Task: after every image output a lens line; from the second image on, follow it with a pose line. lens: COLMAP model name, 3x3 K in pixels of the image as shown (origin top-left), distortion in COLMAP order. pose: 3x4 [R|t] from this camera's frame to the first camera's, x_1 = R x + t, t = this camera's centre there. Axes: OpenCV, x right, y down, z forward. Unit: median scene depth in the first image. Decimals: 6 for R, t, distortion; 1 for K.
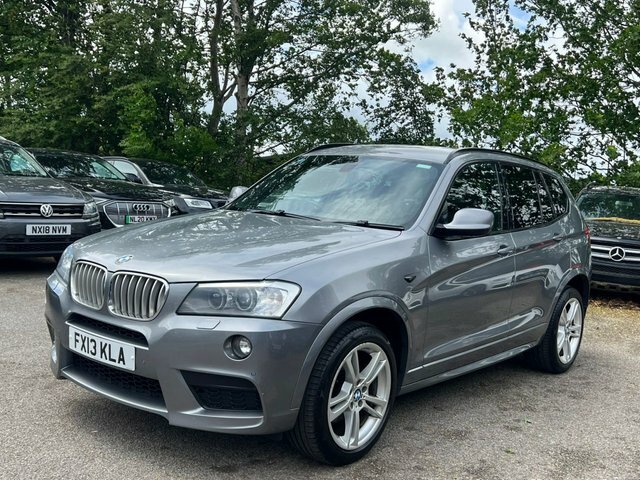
lens RADIAL K [[776.0, 0, 320.3], [0, 776.0, 239.8], [0, 0, 1]] dist [0.025006, -0.052978]
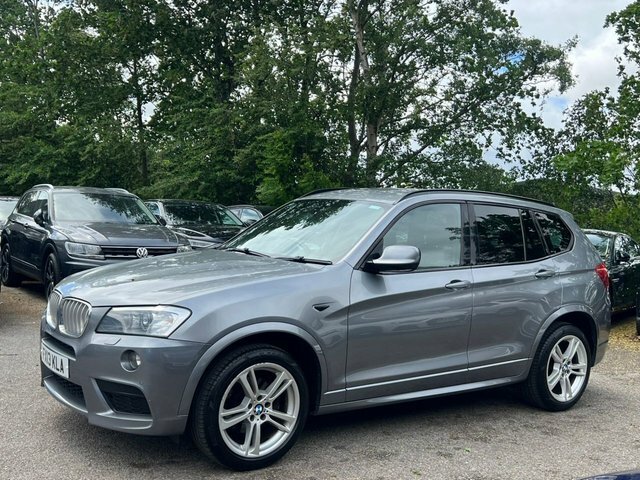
lens RADIAL K [[776.0, 0, 320.3], [0, 776.0, 239.8], [0, 0, 1]] dist [0.025006, -0.052978]
pose [[0.962878, -0.011243, -0.269704, 0.429948], [-0.004549, 0.998315, -0.057857, 0.017255], [0.269900, 0.056936, 0.961204, -0.078587]]
